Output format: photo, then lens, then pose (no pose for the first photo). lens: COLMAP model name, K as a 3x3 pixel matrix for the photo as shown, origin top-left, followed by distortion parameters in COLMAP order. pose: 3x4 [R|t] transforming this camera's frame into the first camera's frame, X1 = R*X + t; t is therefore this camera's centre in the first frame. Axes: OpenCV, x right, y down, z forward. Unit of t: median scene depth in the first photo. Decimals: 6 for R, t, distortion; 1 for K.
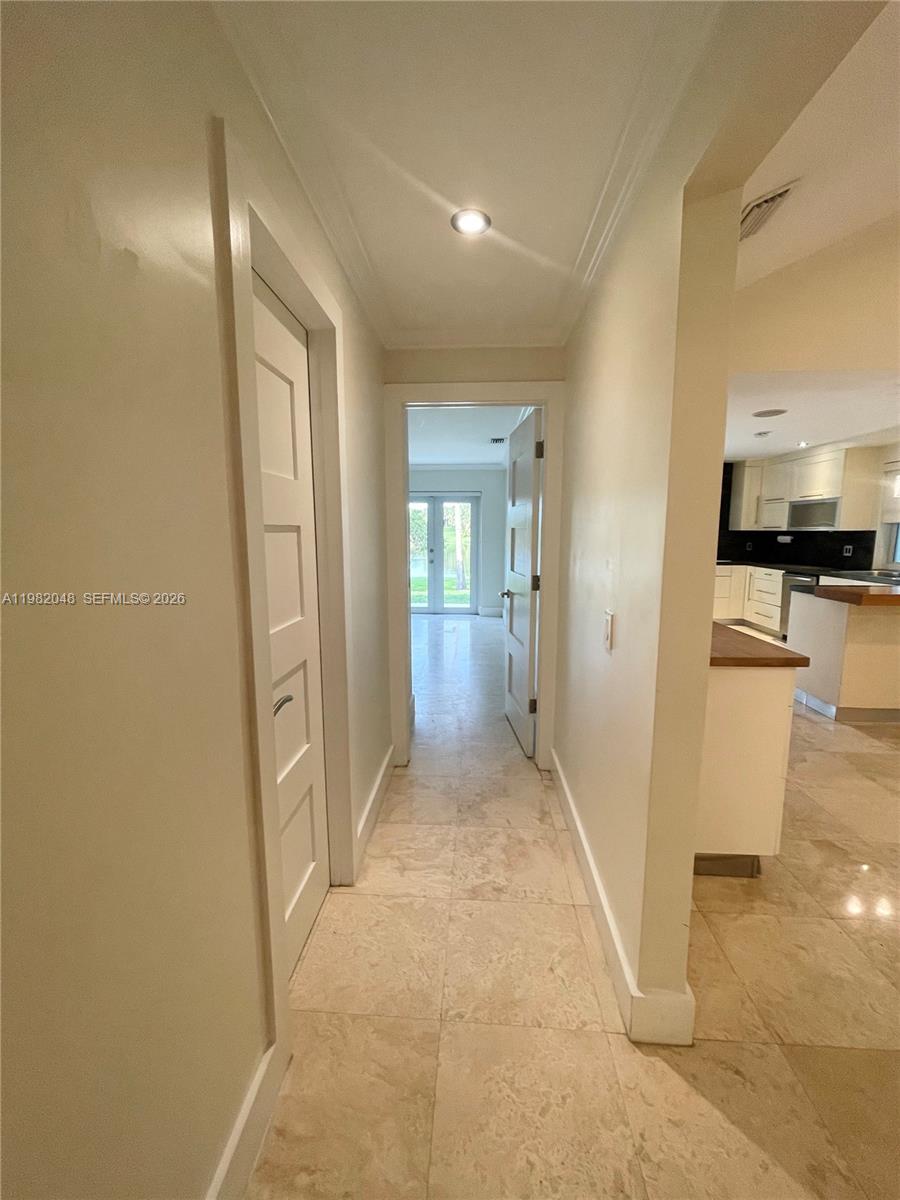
lens RADIAL K [[482.0, 0, 447.6], [0, 482.0, 606.3], [0, 0, 1]] dist [-0.006119, -0.000089]
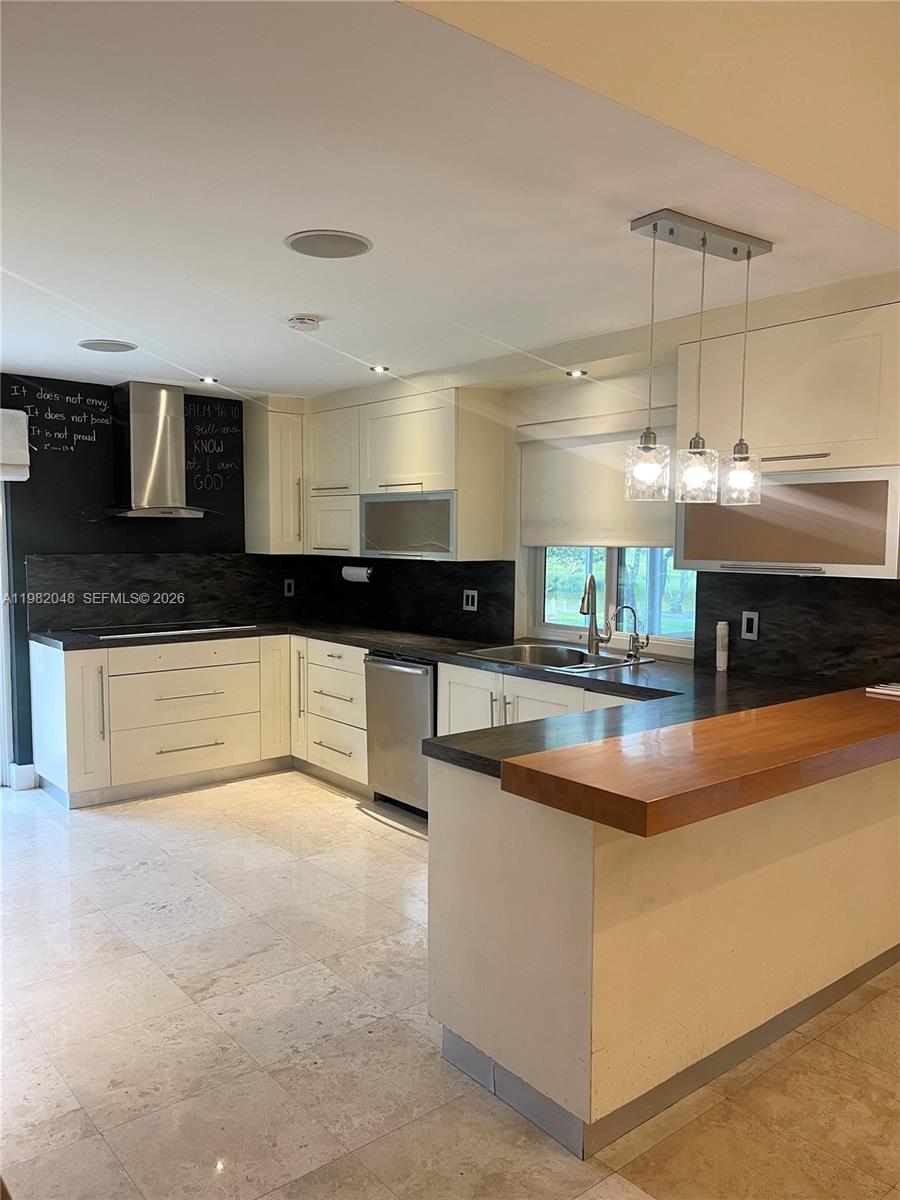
lens RADIAL K [[906.1, 0, 450.5], [0, 906.1, 609.2], [0, 0, 1]] dist [0.004957, 0.000109]
pose [[0.731021, -0.047513, 0.680699, 0.193945], [0.091435, 0.995397, -0.028717, -0.080753], [-0.676201, 0.083232, 0.732000, 0.339160]]
